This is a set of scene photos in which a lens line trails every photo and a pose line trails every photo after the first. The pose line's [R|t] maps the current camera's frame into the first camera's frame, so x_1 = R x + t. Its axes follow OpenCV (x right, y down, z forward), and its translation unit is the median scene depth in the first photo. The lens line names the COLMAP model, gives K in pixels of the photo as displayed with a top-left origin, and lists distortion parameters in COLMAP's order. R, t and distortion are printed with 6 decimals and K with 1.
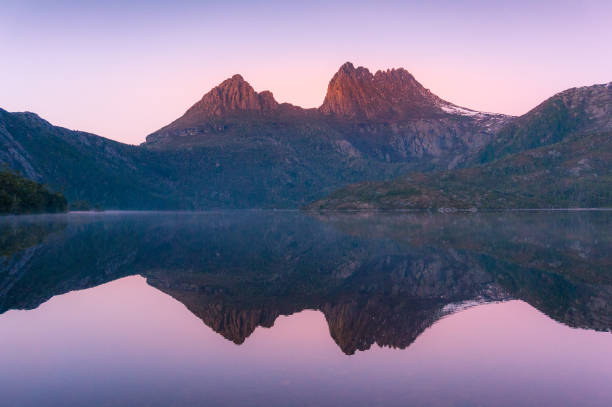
lens RADIAL K [[727.4, 0, 289.2], [0, 727.4, 203.5], [0, 0, 1]] dist [-0.004997, 0.000000]
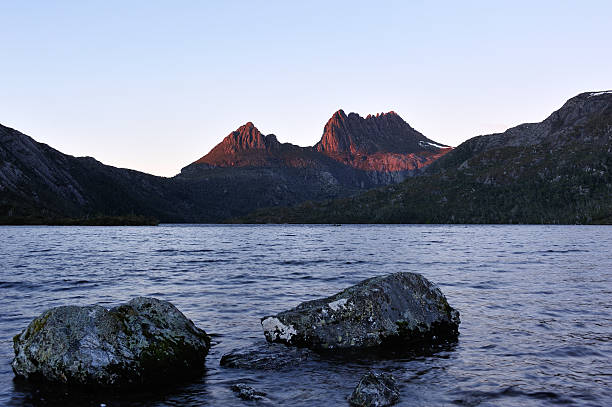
lens RADIAL K [[694.2, 0, 300.5], [0, 694.2, 204.3], [0, 0, 1]] dist [0.004285, 0.000000]
pose [[0.995201, 0.004015, -0.097772, 0.147467], [-0.005915, 0.999799, -0.019149, -0.003248], [0.097675, 0.019635, 0.995025, -0.253660]]
